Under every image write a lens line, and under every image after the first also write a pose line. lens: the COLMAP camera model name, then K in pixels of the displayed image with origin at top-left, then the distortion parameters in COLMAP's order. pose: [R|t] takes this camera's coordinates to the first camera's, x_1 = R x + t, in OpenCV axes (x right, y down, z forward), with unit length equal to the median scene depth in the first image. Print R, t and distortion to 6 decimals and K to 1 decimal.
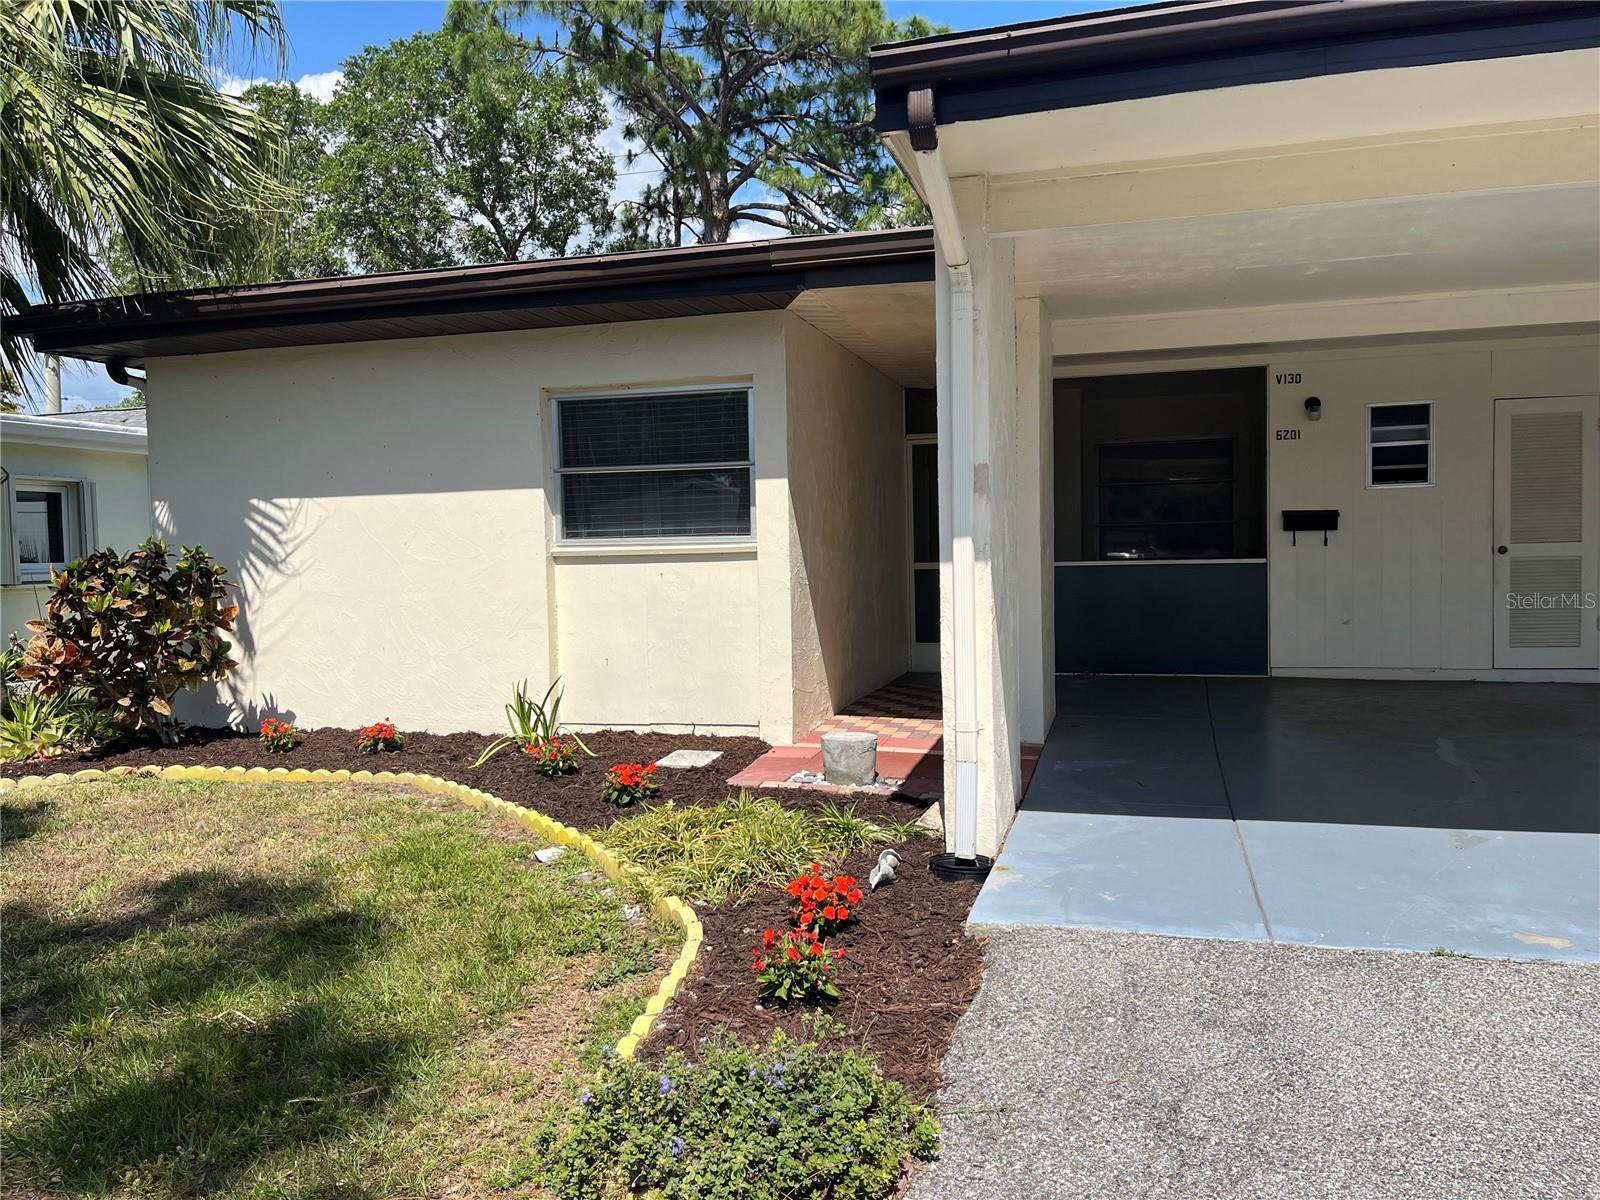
lens RADIAL K [[1276.0, 0, 800.0], [0, 1276.0, 600.0], [0, 0, 1]] dist [0.143354, -0.274568]
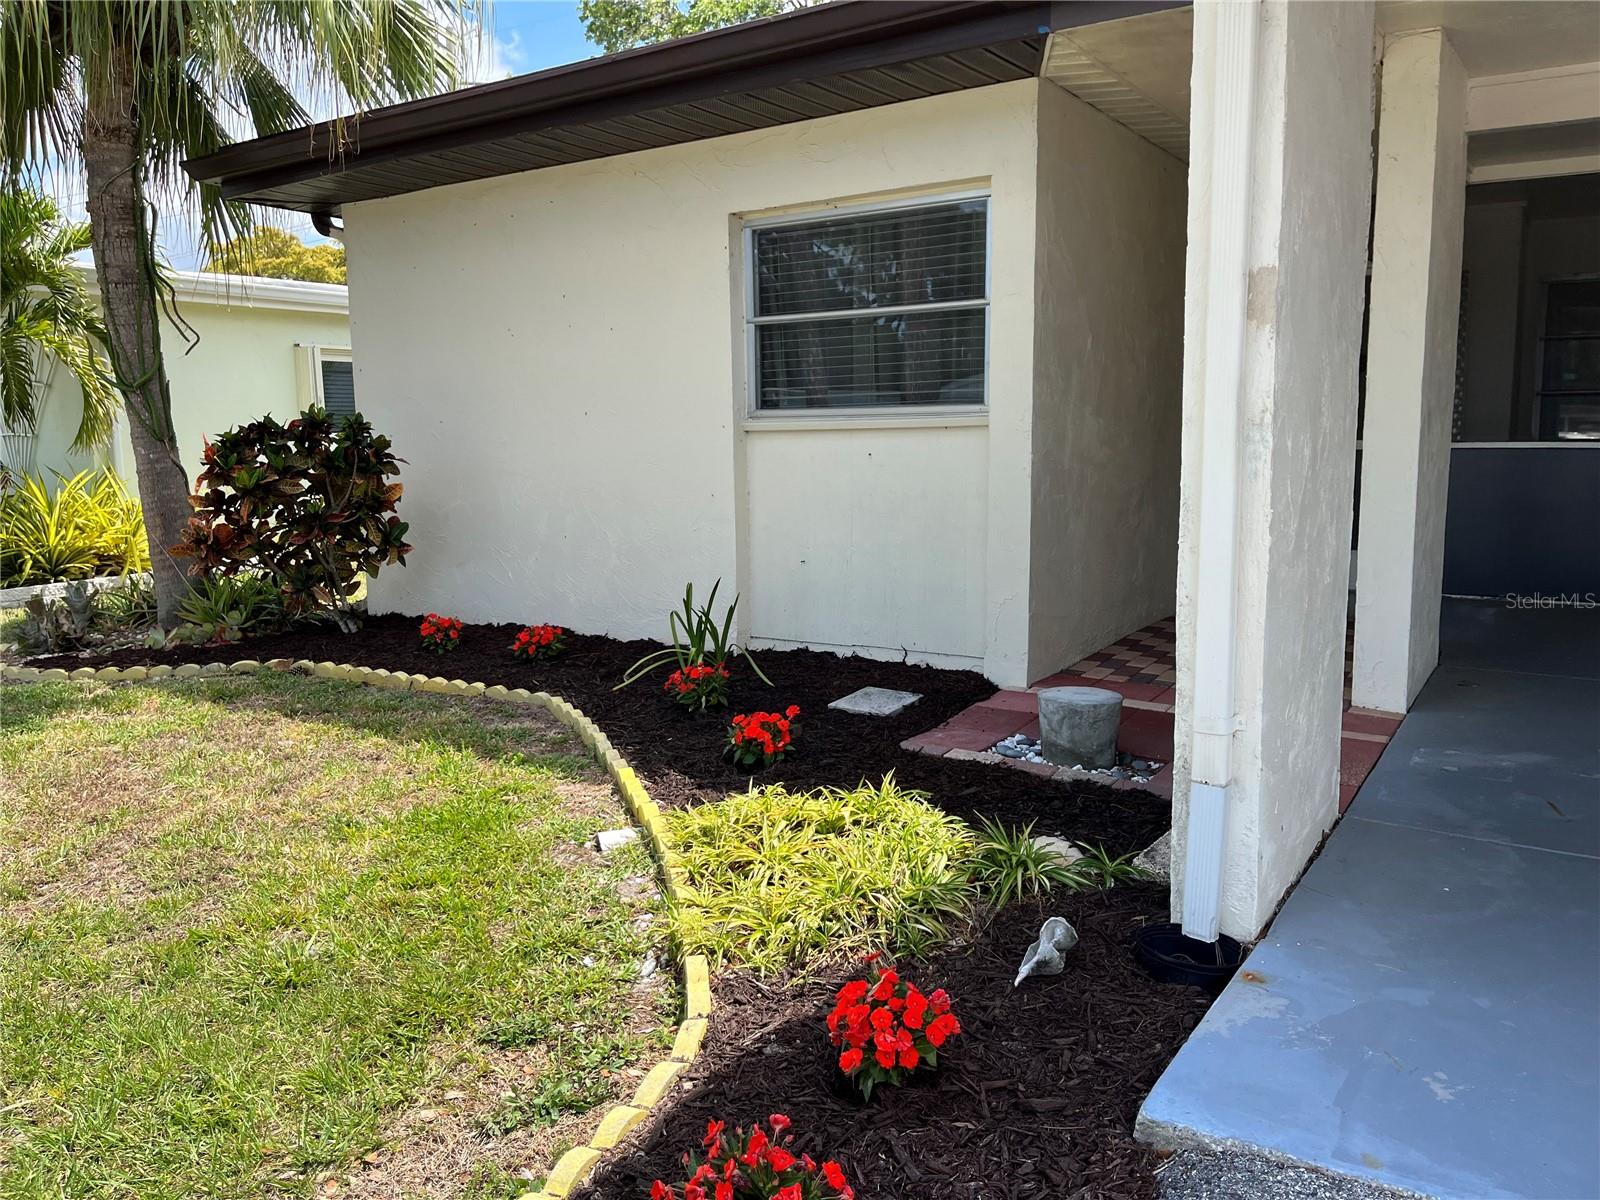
lens RADIAL K [[1224.7, 0, 786.9], [0, 1224.7, 604.2], [0, 0, 1]] dist [0.056450, -0.086712]
pose [[0.947459, 0.053938, -0.315296, 0.090200], [-0.020194, 0.993801, 0.109326, -0.011415], [0.319238, -0.097215, 0.942675, 0.308070]]
